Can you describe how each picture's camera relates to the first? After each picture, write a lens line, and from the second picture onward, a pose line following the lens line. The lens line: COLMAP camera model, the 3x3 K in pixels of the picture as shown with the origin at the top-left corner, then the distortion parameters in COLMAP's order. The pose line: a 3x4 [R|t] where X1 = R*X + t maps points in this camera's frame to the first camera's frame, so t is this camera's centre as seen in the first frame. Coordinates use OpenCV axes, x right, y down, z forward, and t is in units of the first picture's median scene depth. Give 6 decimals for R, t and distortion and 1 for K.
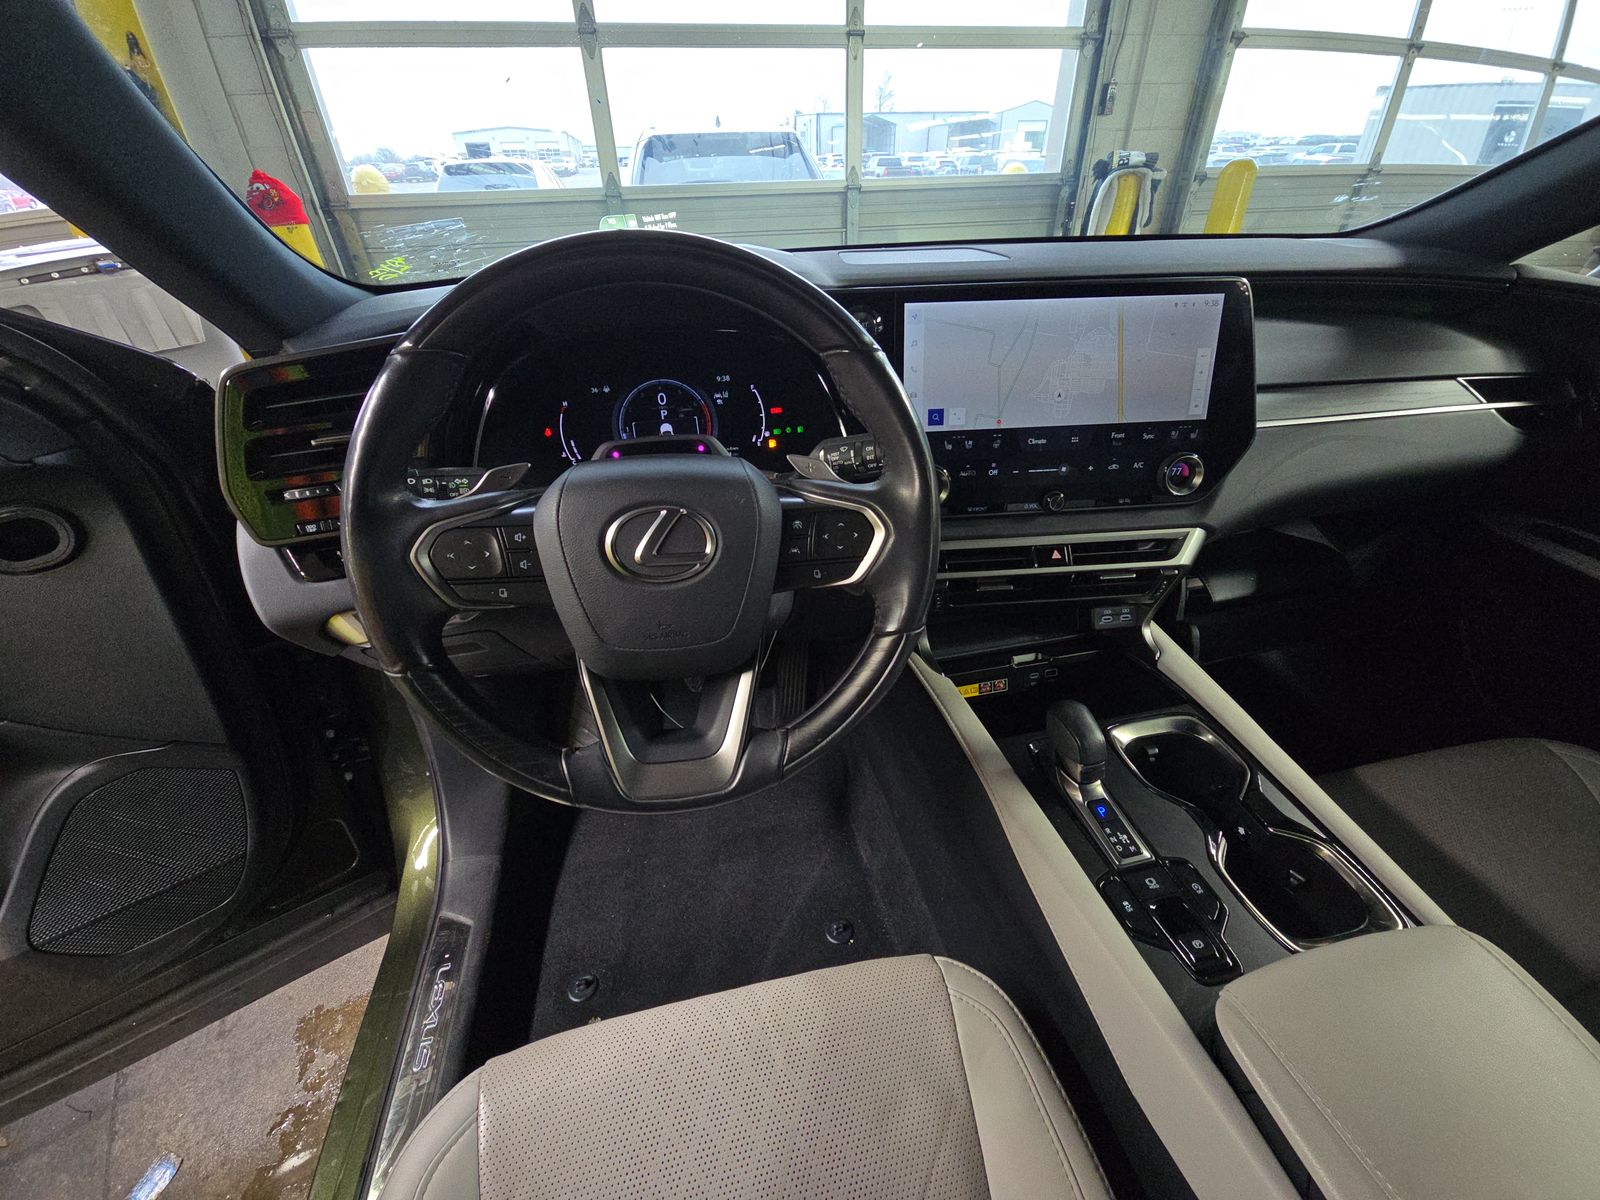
lens RADIAL K [[689.3, 0, 800.0], [0, 689.3, 600.0], [0, 0, 1]] dist [-0.003759, -0.000124]
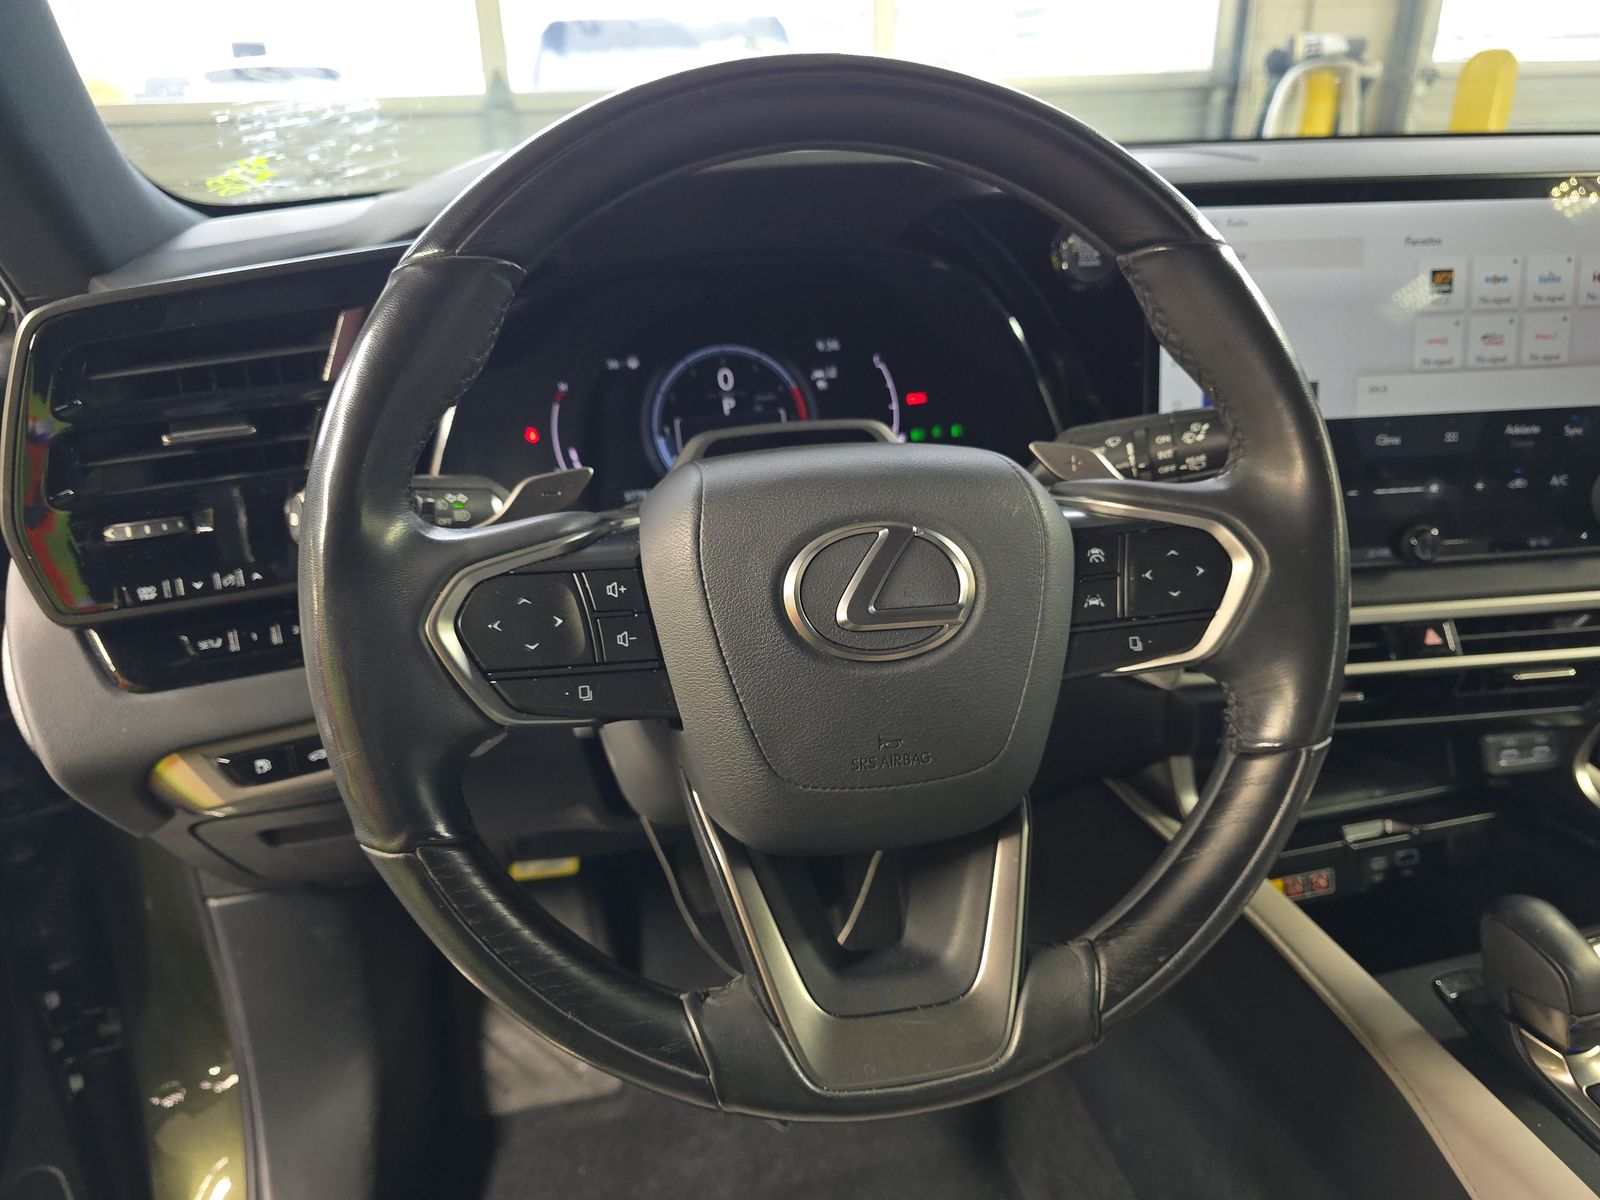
lens RADIAL K [[1174.7, 0, 800.0], [0, 1174.7, 600.0], [0, 0, 1]] dist [0.036317, -0.055822]
pose [[0.999770, -0.012451, 0.017442, -0.161933], [0.014767, 0.990092, -0.139640, 0.031671], [-0.015530, 0.139865, 0.990049, 0.046702]]
